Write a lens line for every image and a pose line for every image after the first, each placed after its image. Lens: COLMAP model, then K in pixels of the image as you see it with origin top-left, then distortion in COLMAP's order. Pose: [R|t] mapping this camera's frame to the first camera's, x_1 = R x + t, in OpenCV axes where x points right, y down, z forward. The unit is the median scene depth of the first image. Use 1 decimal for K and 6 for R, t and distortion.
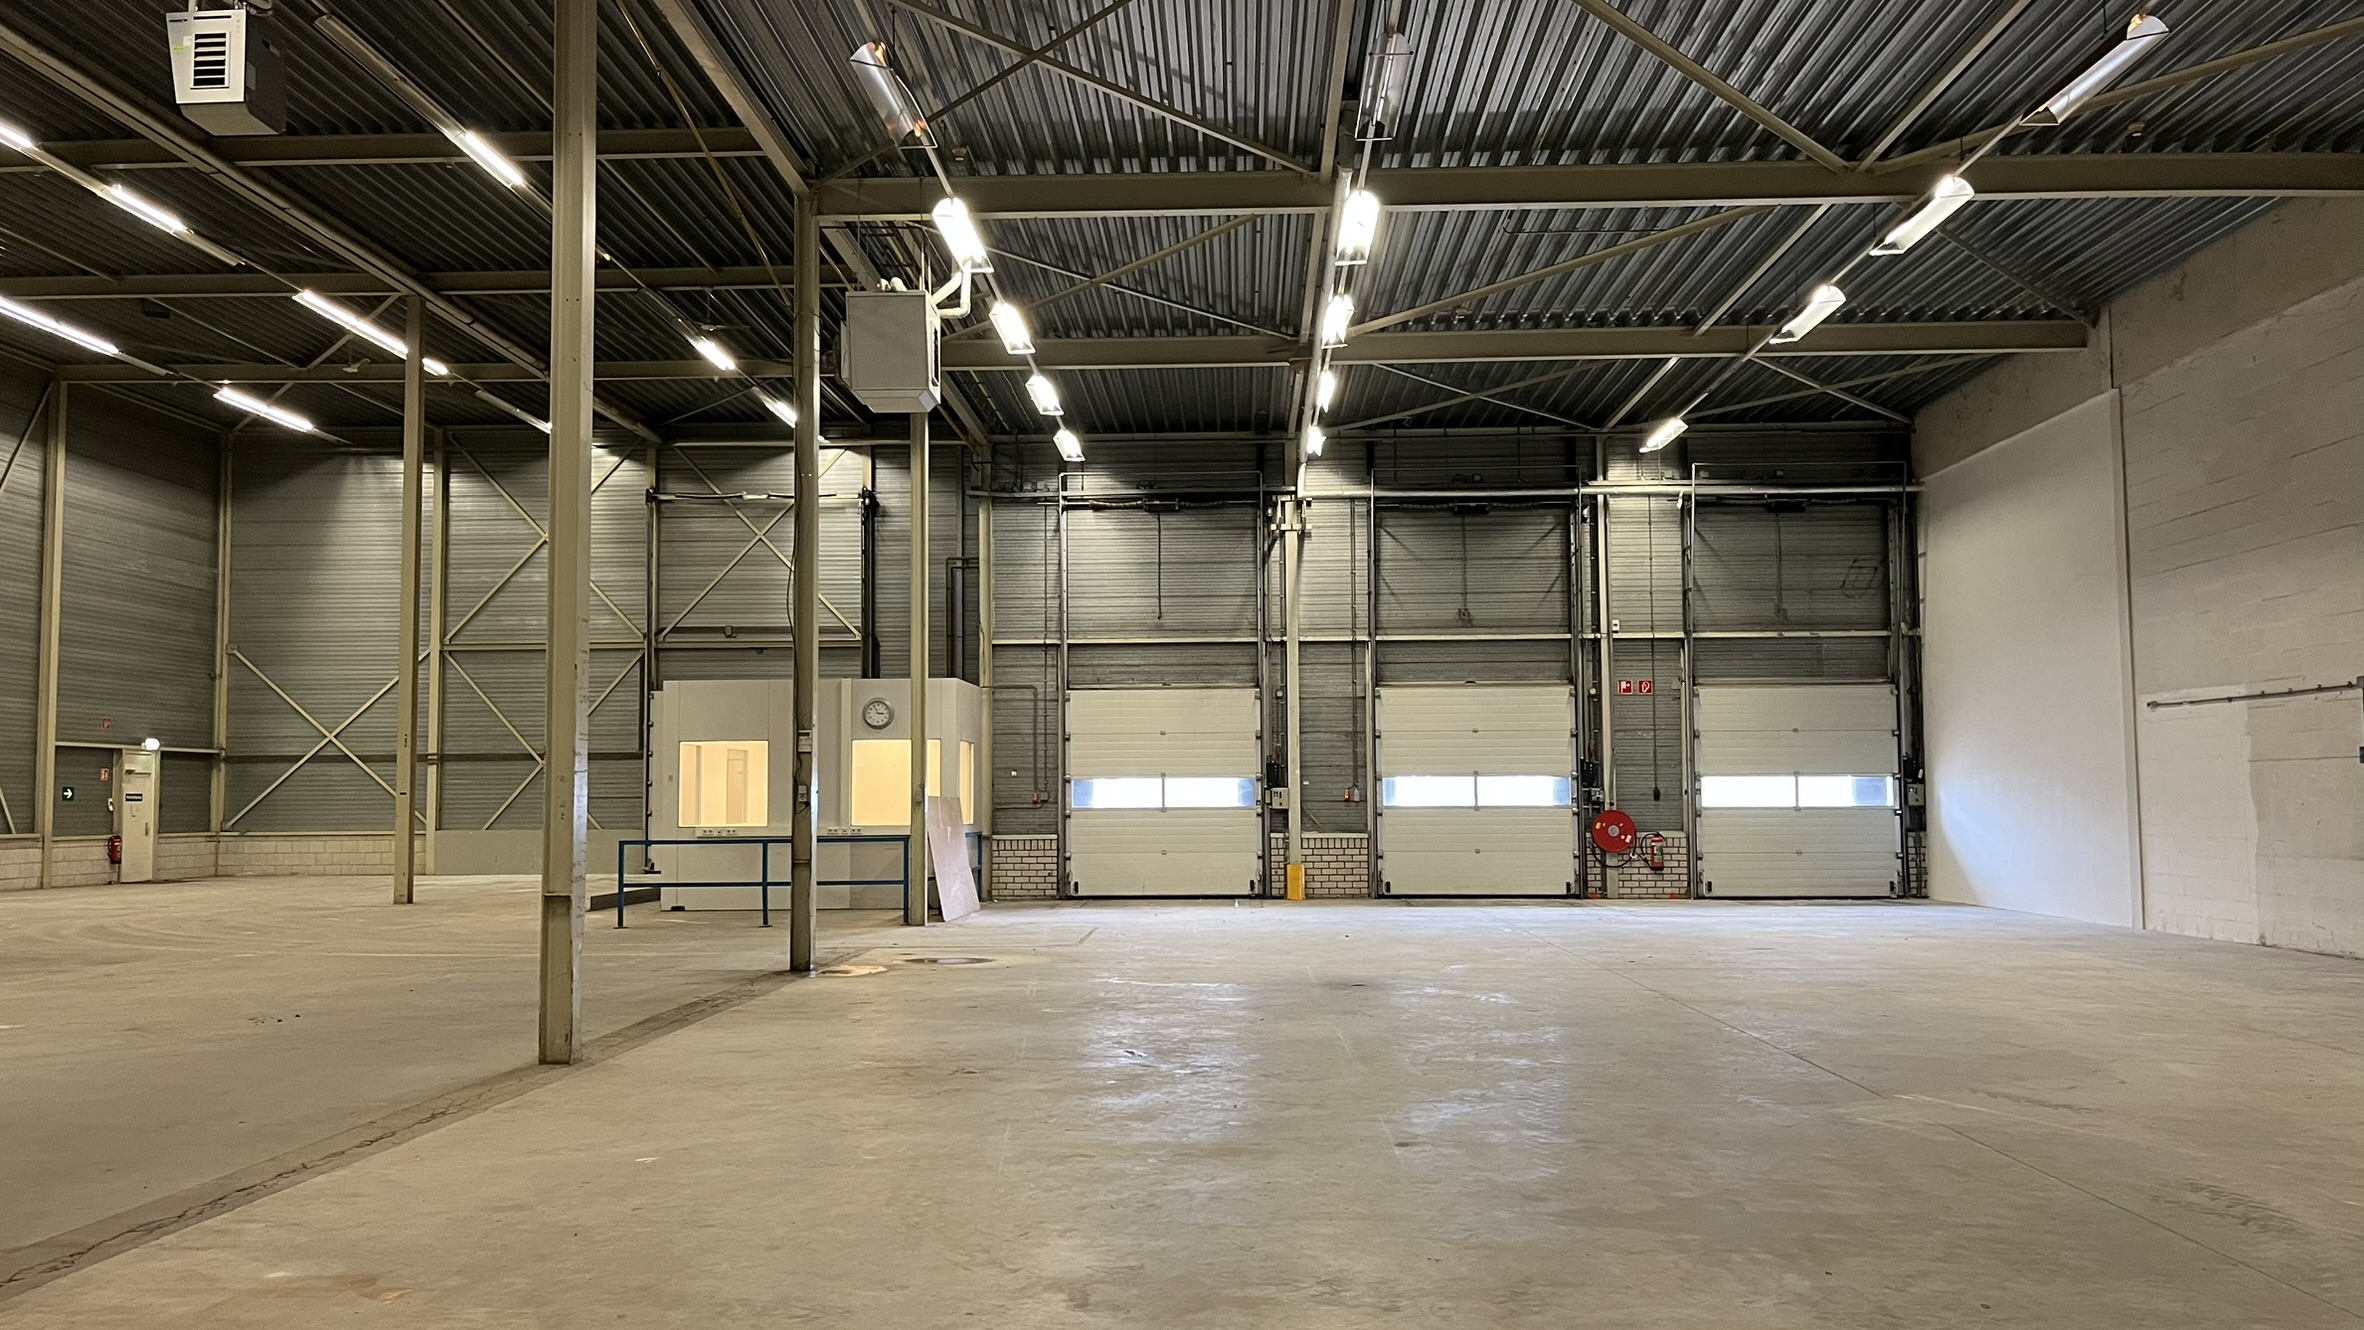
lens RADIAL K [[1792.7, 0, 1168.4], [0, 1792.7, 675.2], [0, 0, 1]] dist [0.060559, -0.069487]
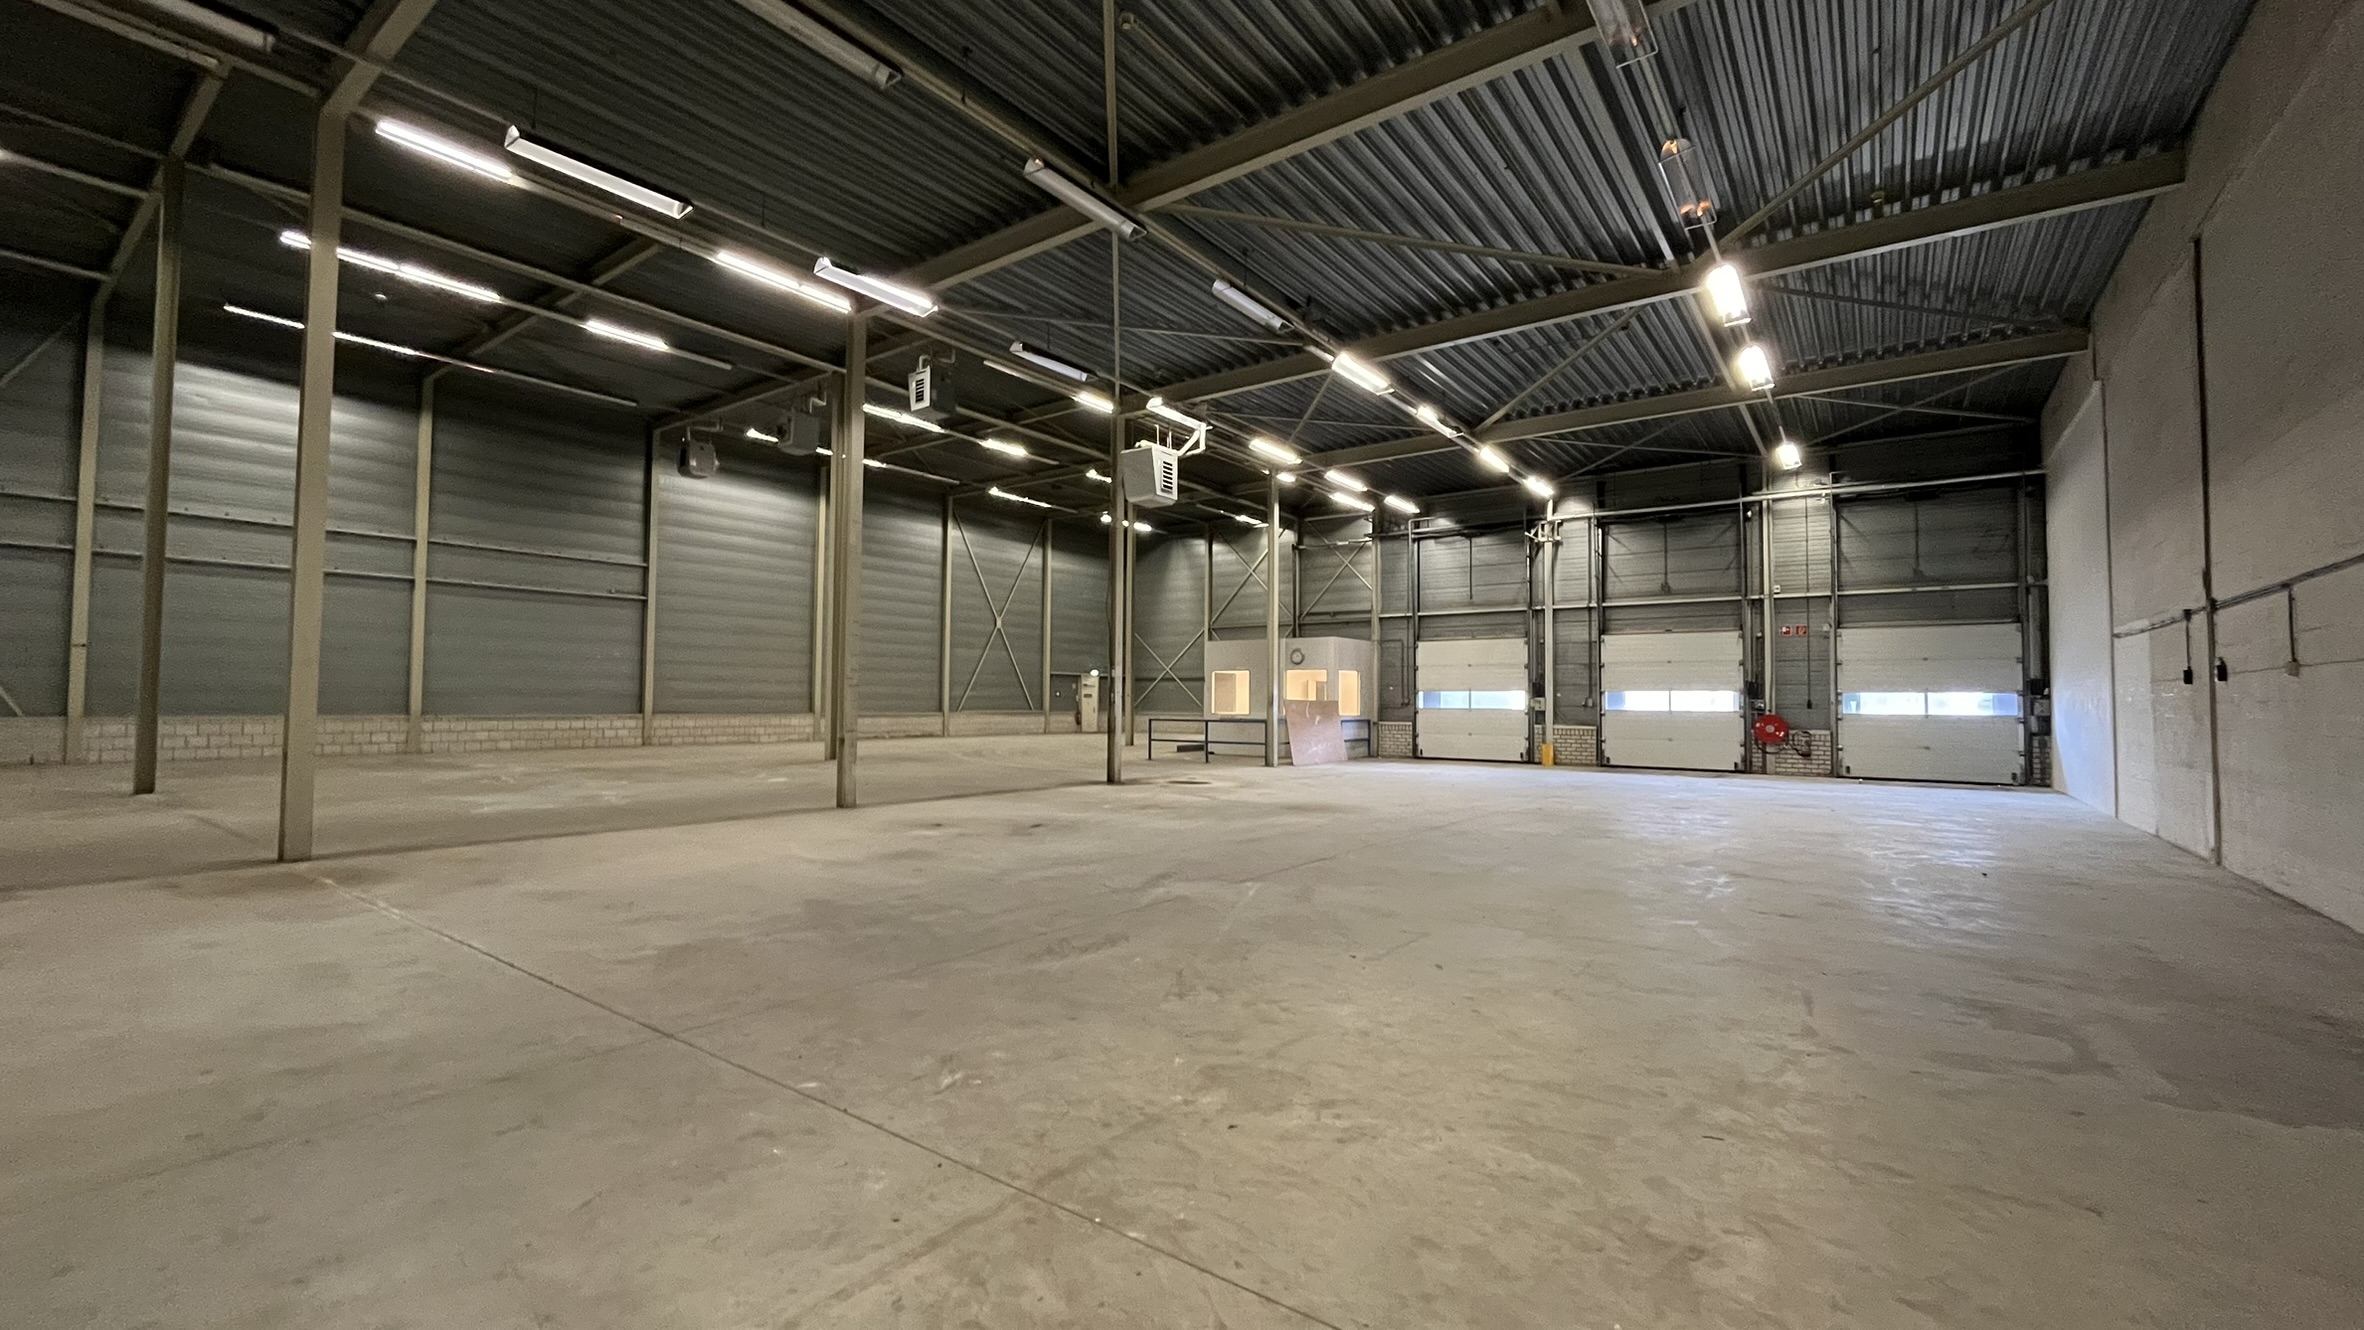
lens RADIAL K [[955.7, 0, 1172.4], [0, 955.7, 662.1], [0, 0, 1]] dist [-0.000803, 0.000062]
pose [[0.825054, -0.010091, -0.564964, 0.284484], [0.026417, 0.999436, 0.020729, 0.002718], [0.564436, -0.032027, 0.824855, 0.079657]]
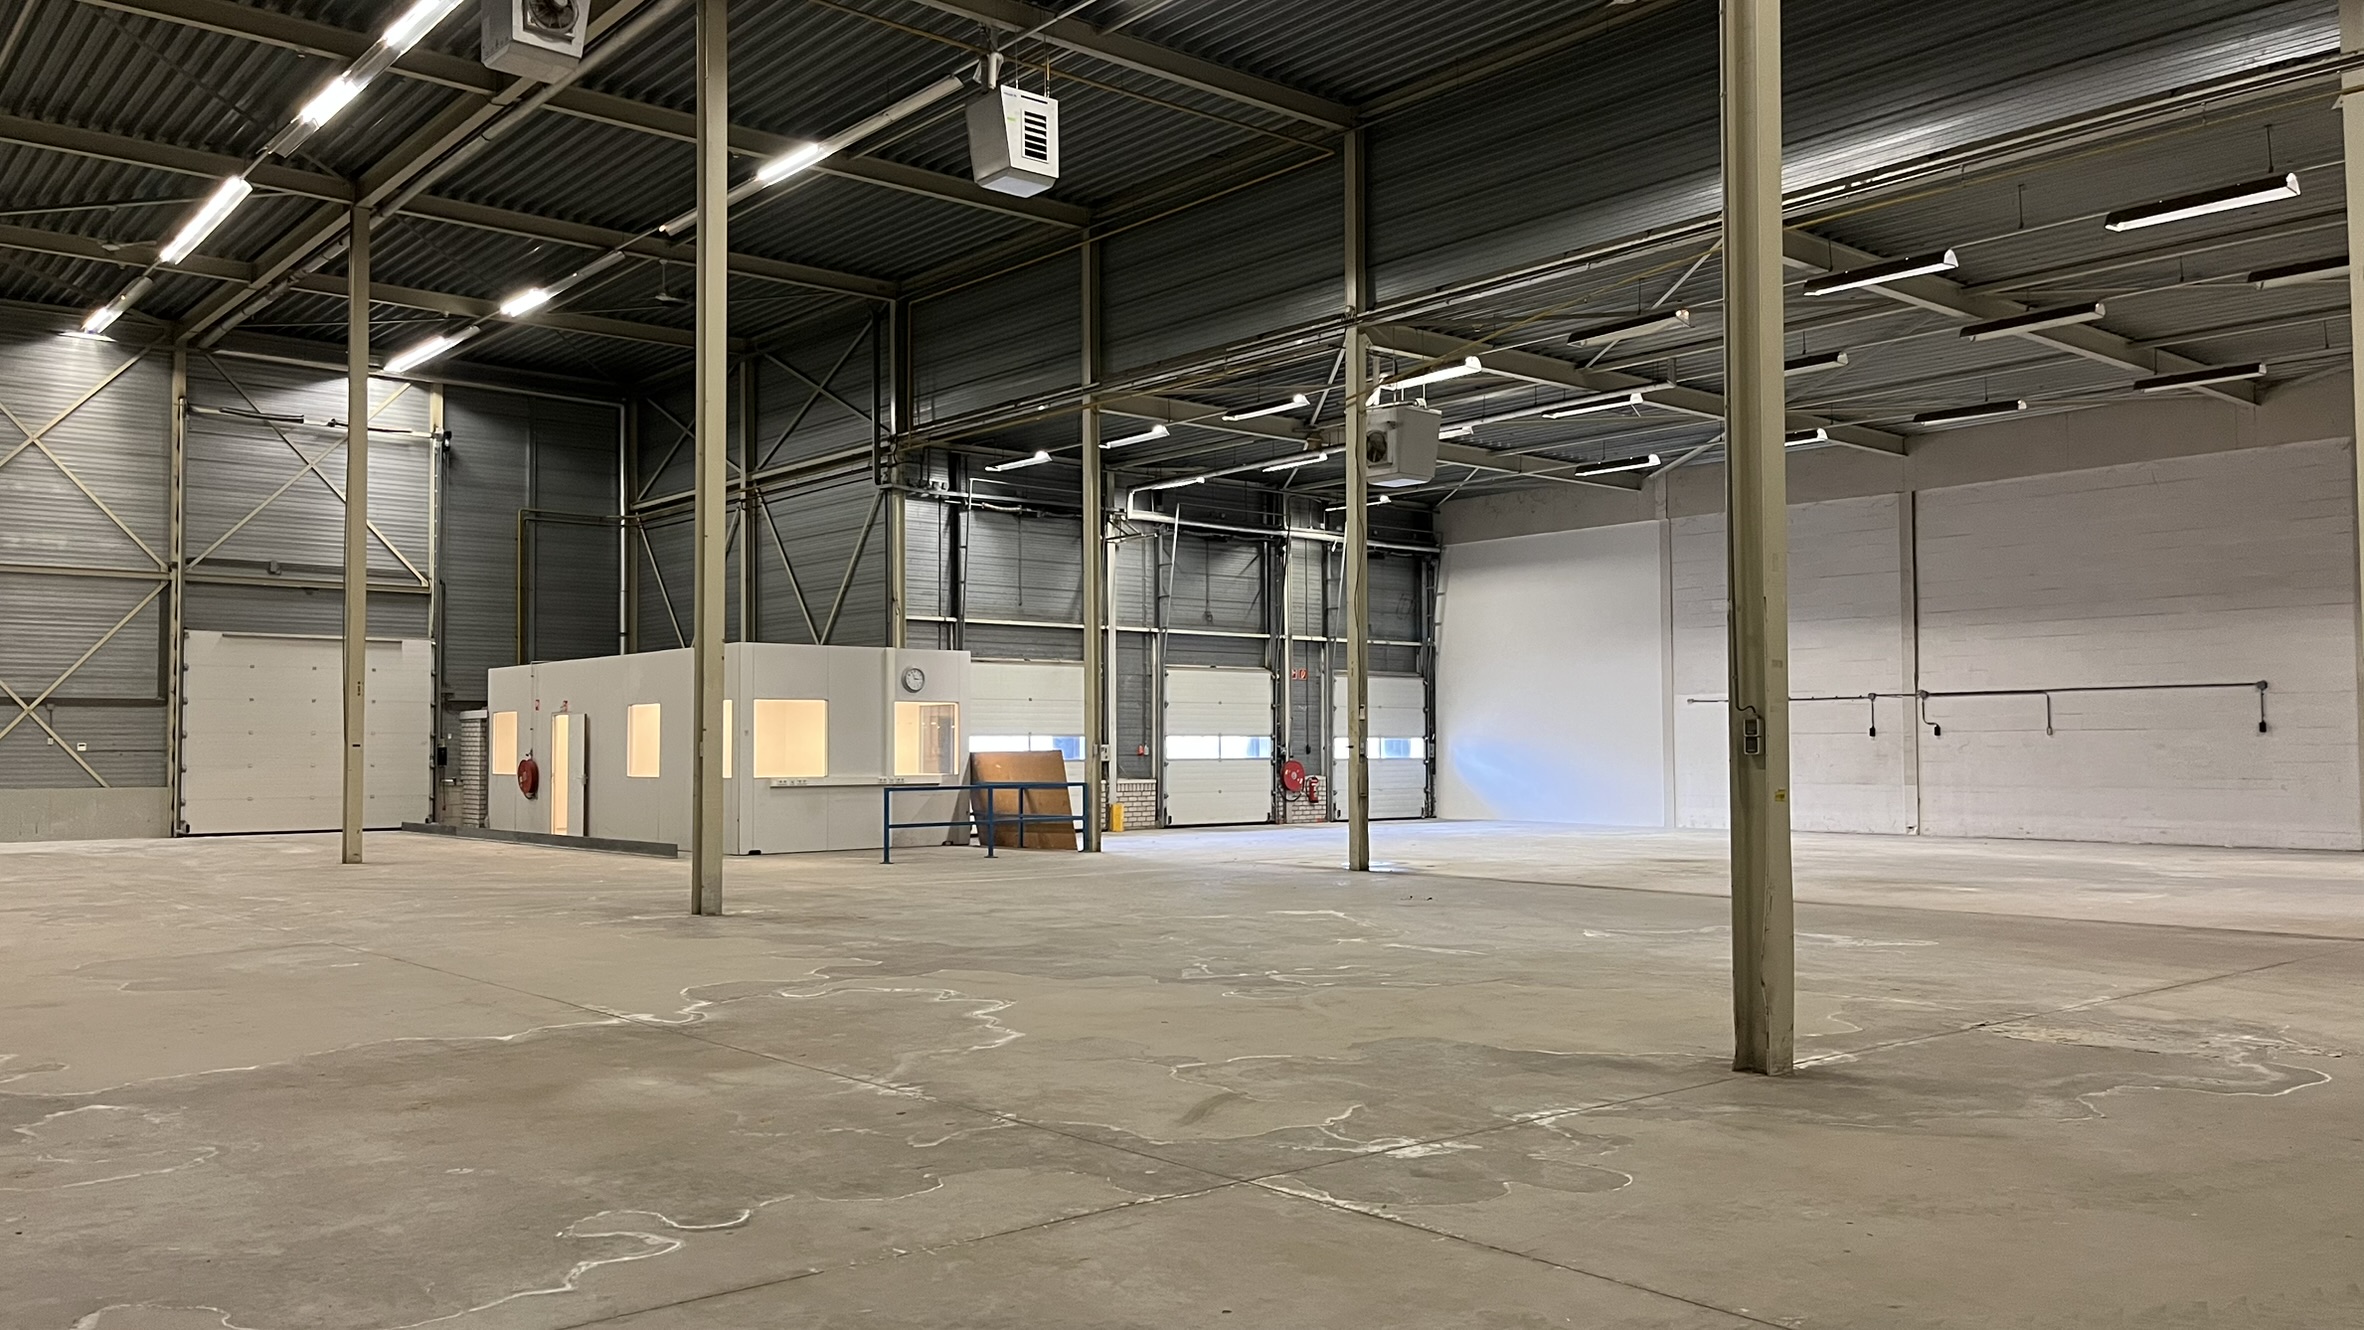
lens RADIAL K [[1776.2, 0, 1182.0], [0, 1776.2, 665.0], [0, 0, 1]] dist [0.038728, -0.006185]
pose [[0.734372, 0.035548, 0.677816, -0.763679], [-0.048457, 0.998825, 0.000118, 0.003571], [-0.677015, -0.032931, 0.735232, 0.034427]]
